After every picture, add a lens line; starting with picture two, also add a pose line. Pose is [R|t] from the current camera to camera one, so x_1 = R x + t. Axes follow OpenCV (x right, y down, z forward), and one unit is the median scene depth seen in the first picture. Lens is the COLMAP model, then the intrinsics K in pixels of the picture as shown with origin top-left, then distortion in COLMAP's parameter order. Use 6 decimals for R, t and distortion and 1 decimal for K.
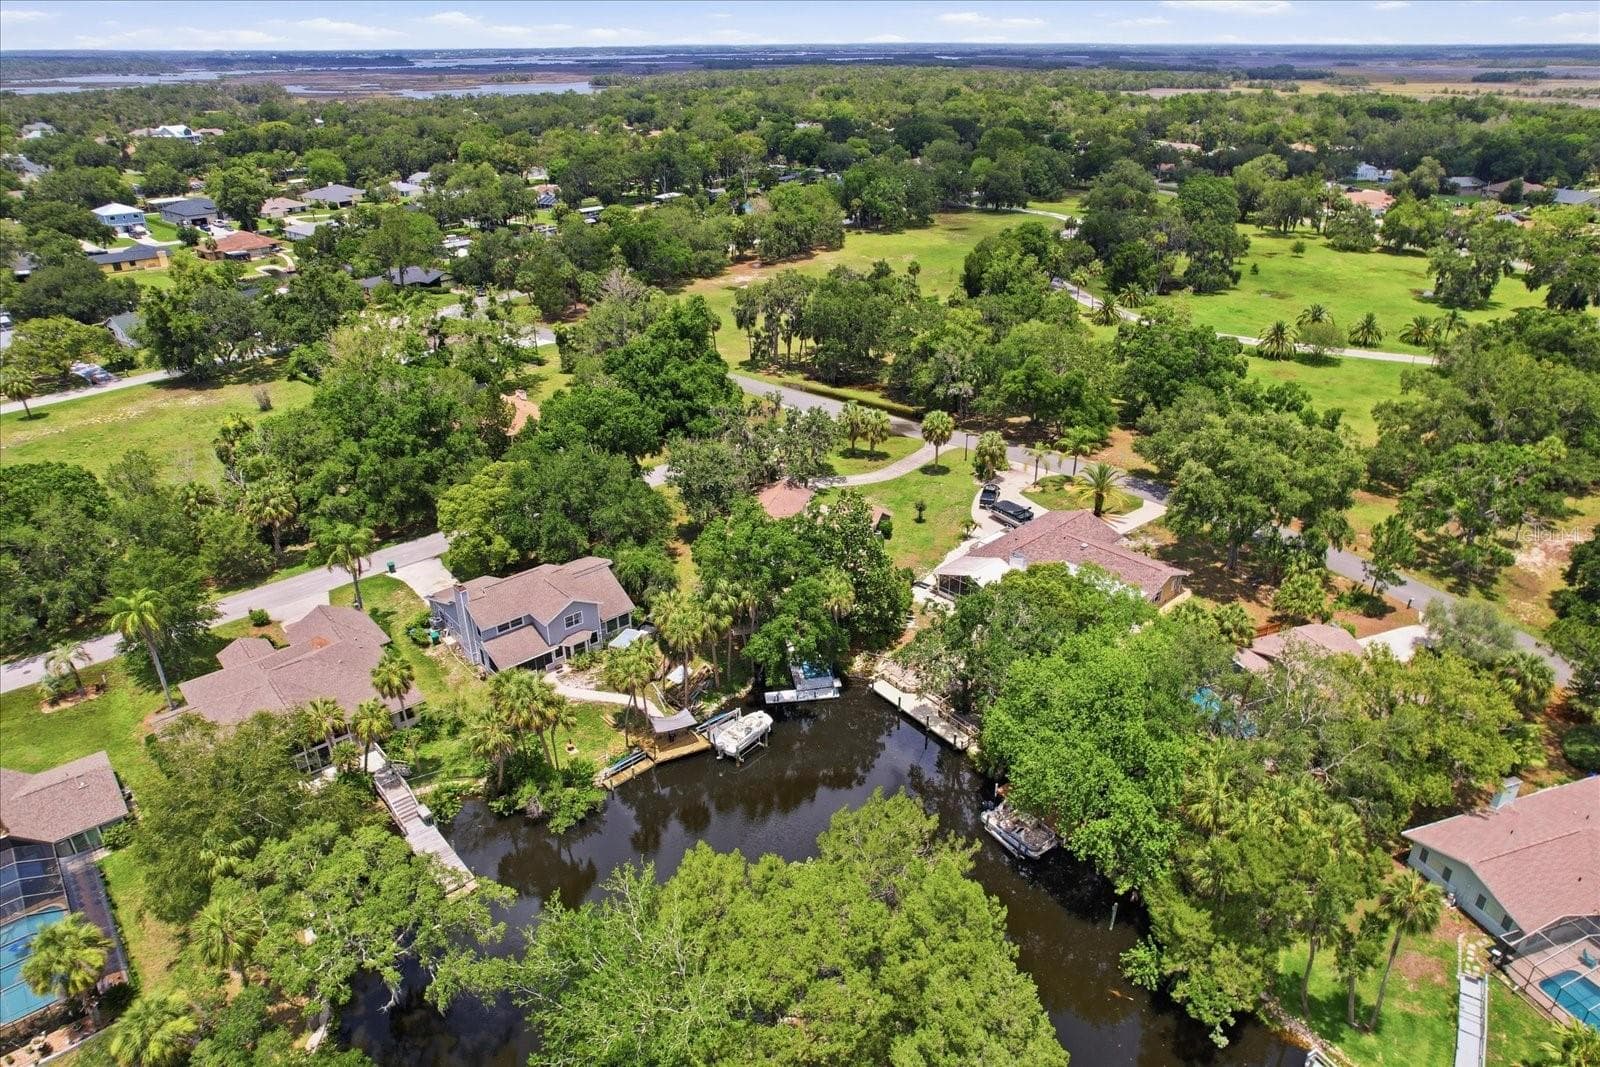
lens RADIAL K [[1018.5, 0, 804.8], [0, 1018.5, 542.2], [0, 0, 1]] dist [-0.054436, 0.034193]
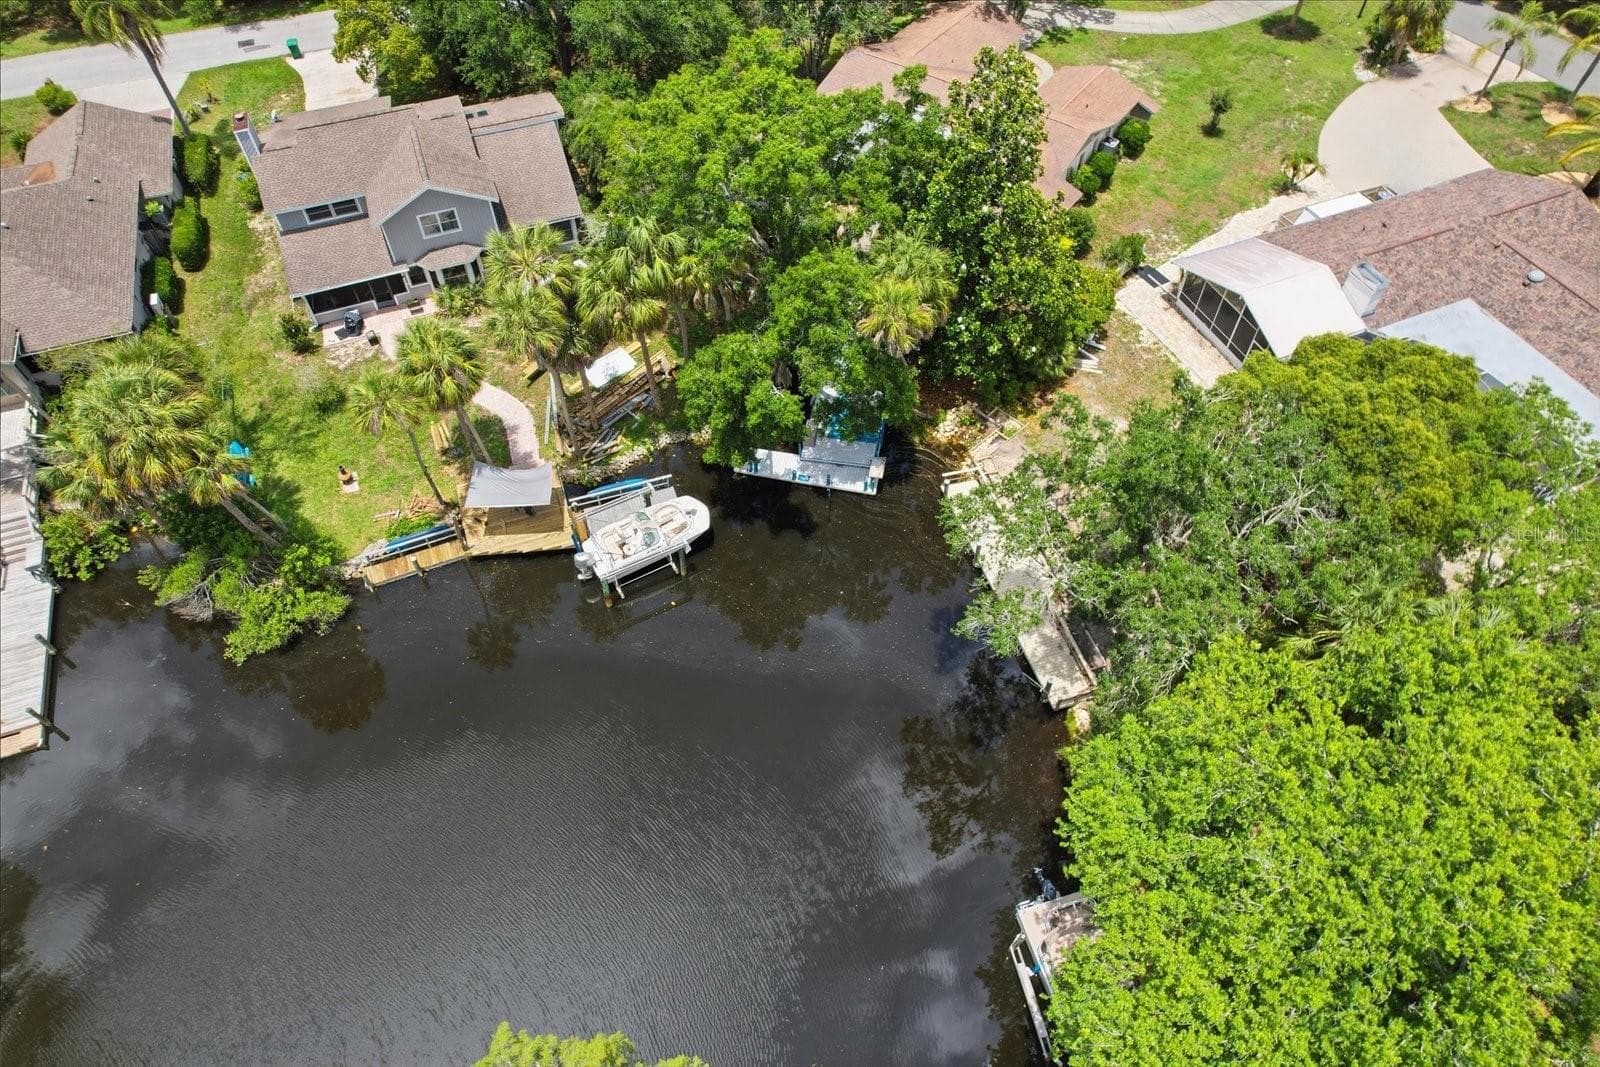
lens RADIAL K [[1018.5, 0, 804.6], [0, 1018.5, 538.7], [0, 0, 1]] dist [-0.054436, 0.034193]
pose [[0.936242, 0.282626, -0.208744, 0.108535], [-0.161928, 0.874331, 0.457521, -0.051076], [0.311818, -0.394549, 0.864350, 0.530082]]
